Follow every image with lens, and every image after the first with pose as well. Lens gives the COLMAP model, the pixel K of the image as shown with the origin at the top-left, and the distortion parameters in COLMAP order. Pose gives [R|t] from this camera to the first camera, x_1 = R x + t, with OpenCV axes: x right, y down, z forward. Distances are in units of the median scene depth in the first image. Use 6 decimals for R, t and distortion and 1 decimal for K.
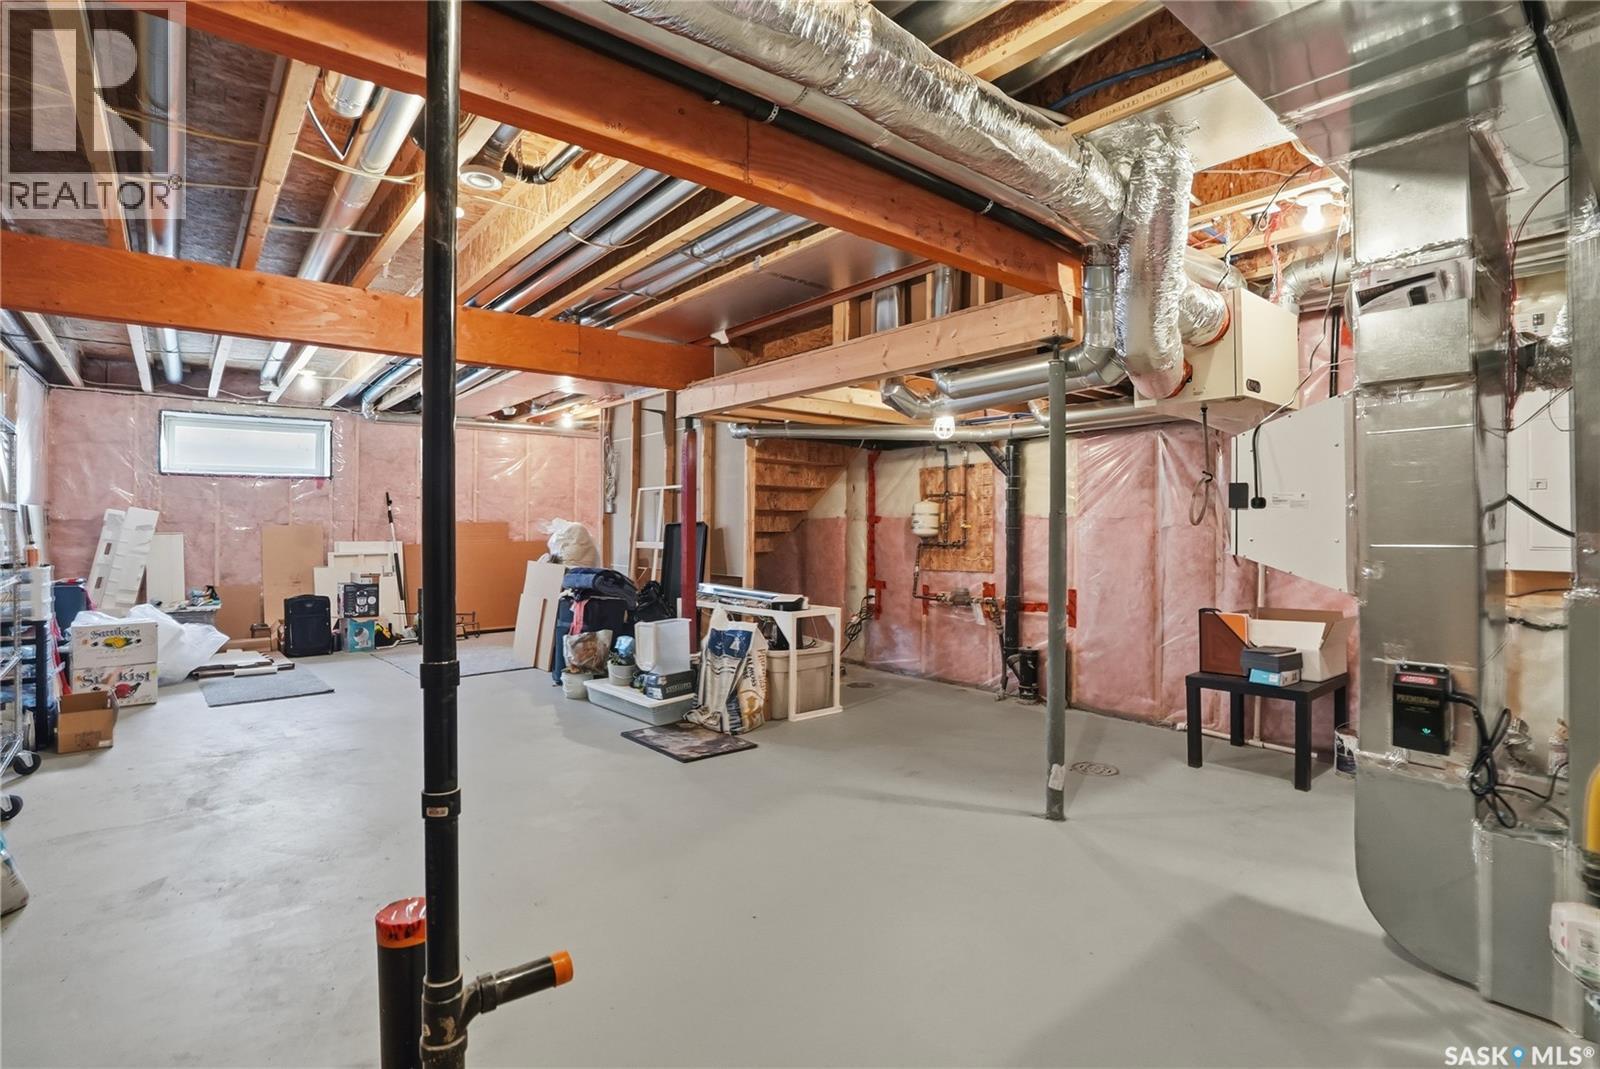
lens RADIAL K [[795.7, 0, 801.9], [0, 795.7, 528.7], [0, 0, 1]] dist [-0.045937, 0.000557]
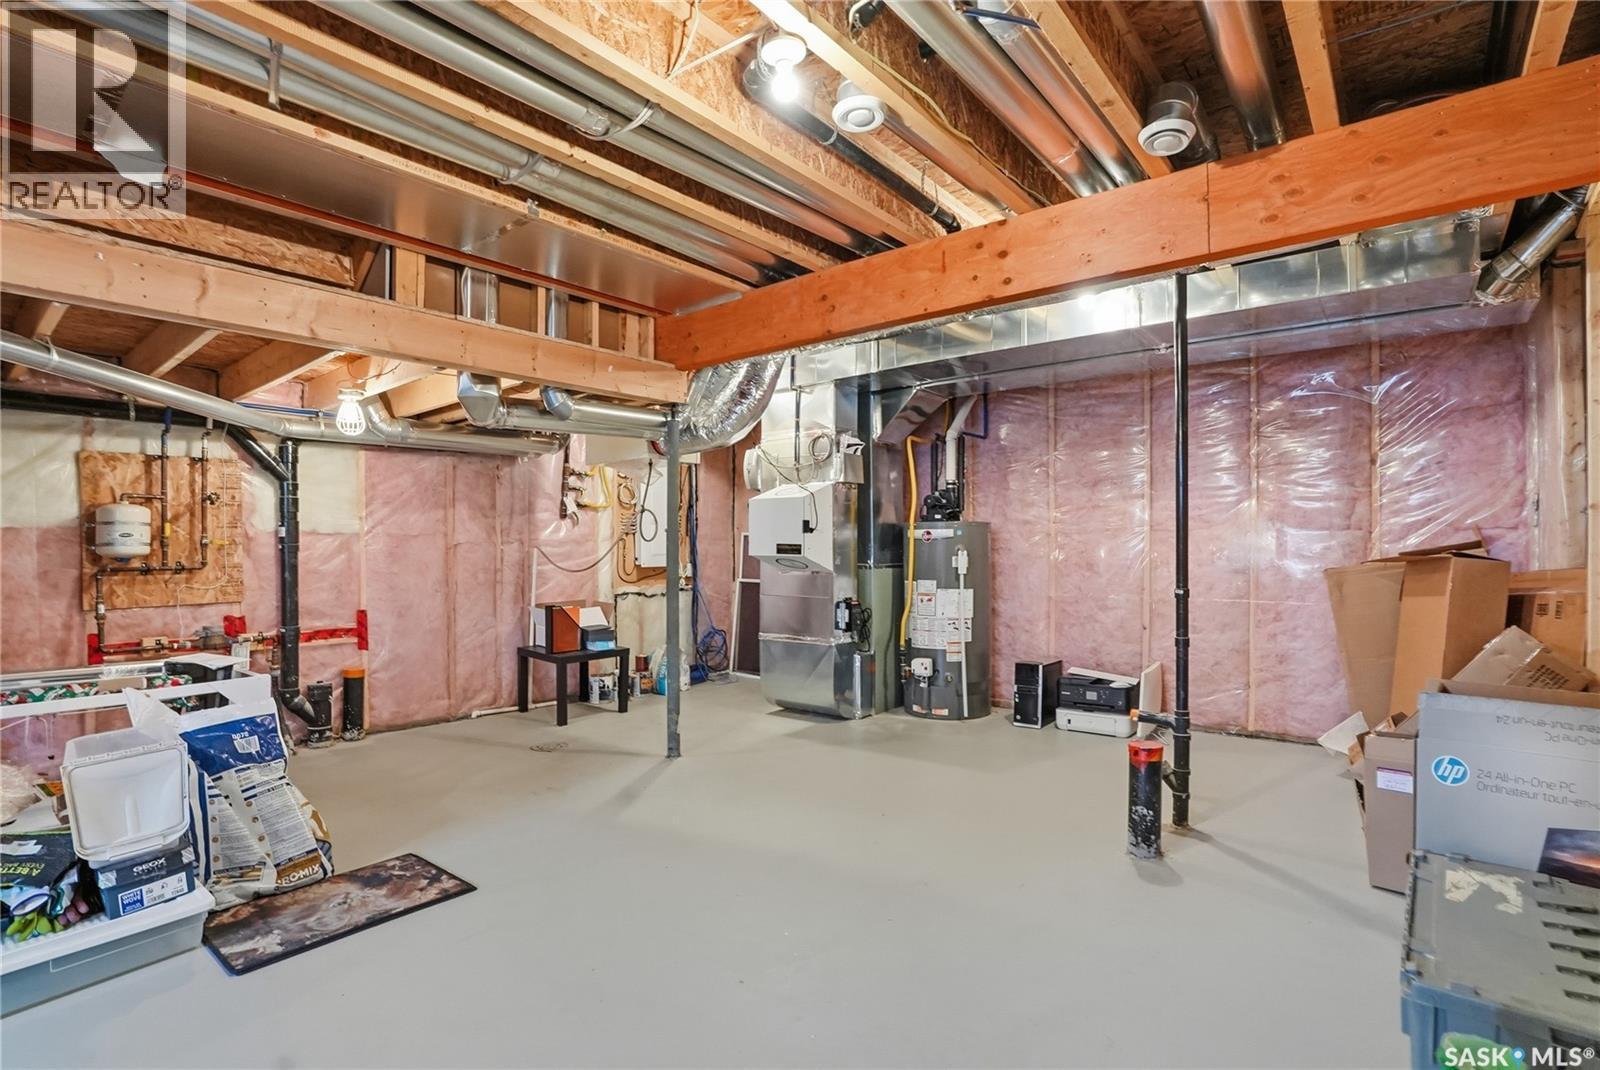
lens RADIAL K [[777.2, 0, 801.0], [0, 777.2, 551.6], [0, 0, 1]] dist [-0.038778, 0.001014]
pose [[-0.208776, -0.003952, 0.977956, -0.714573], [0.005941, 0.999968, 0.005309, 0.006047], [-0.977946, 0.006918, -0.208745, 0.734432]]
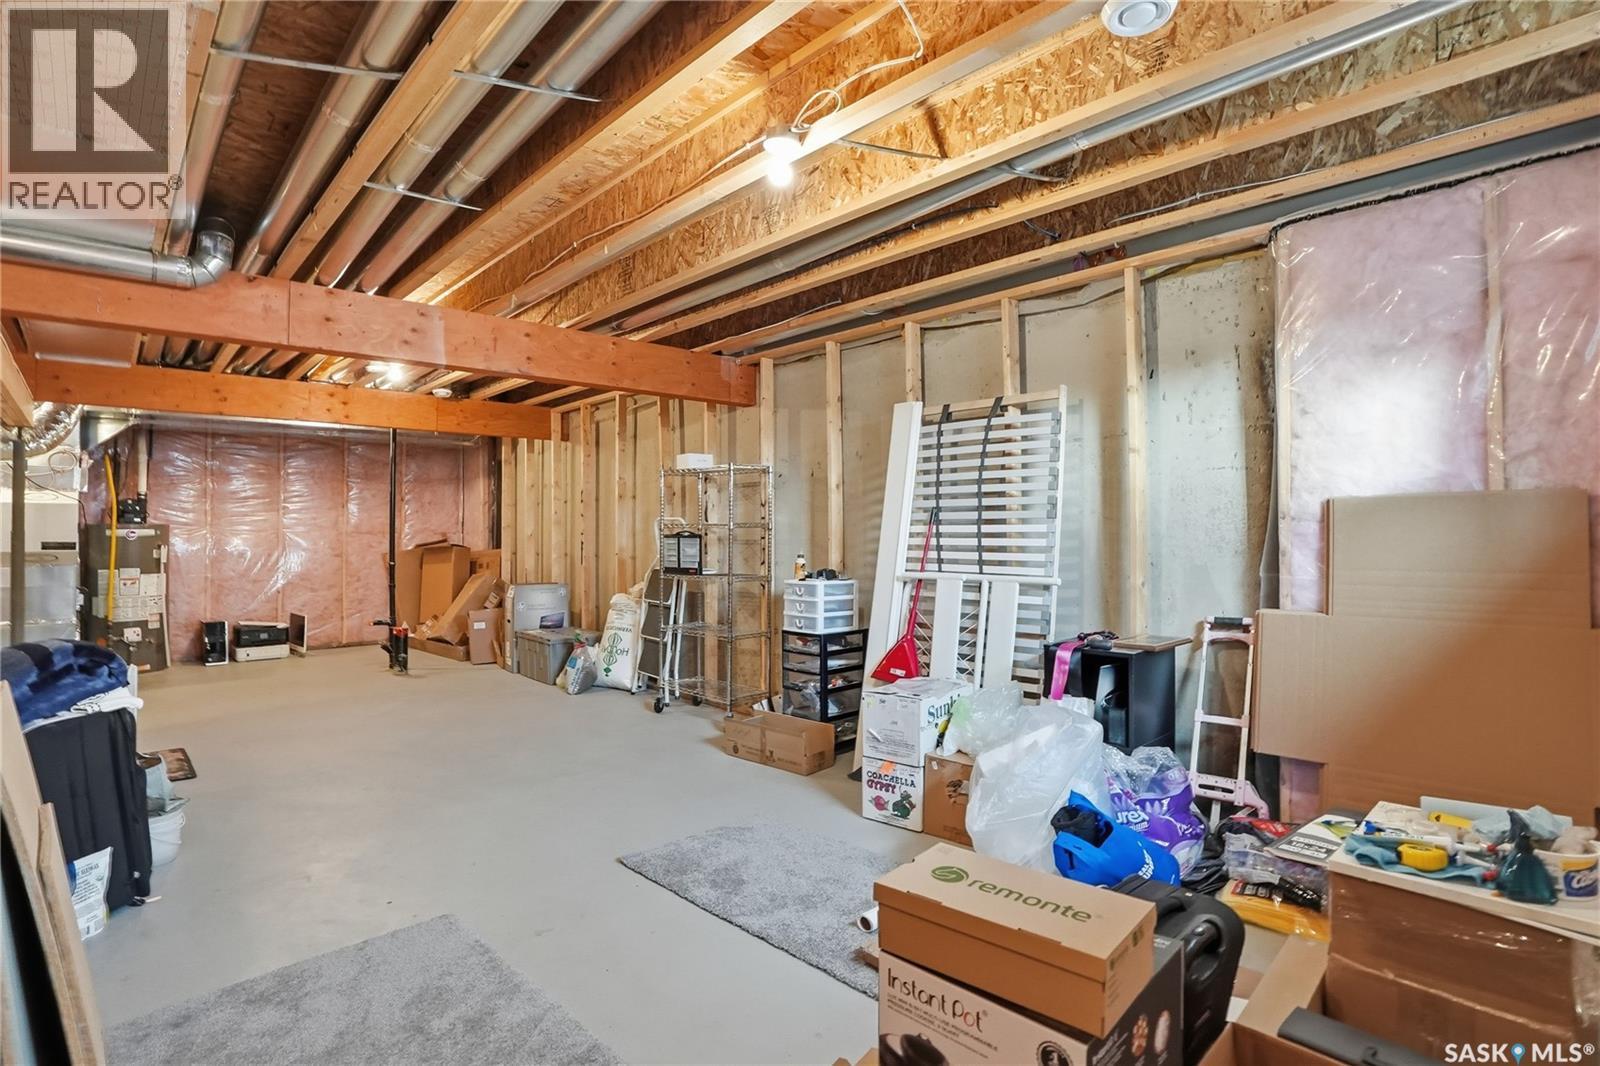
lens RADIAL K [[775.6, 0, 801.9], [0, 775.6, 525.8], [0, 0, 1]] dist [-0.068571, 0.027456]
pose [[-0.998232, -0.000159, -0.059433, -0.841249], [0.000249, 0.999976, -0.006861, -0.017789], [0.059433, -0.006863, -0.998209, 1.880246]]
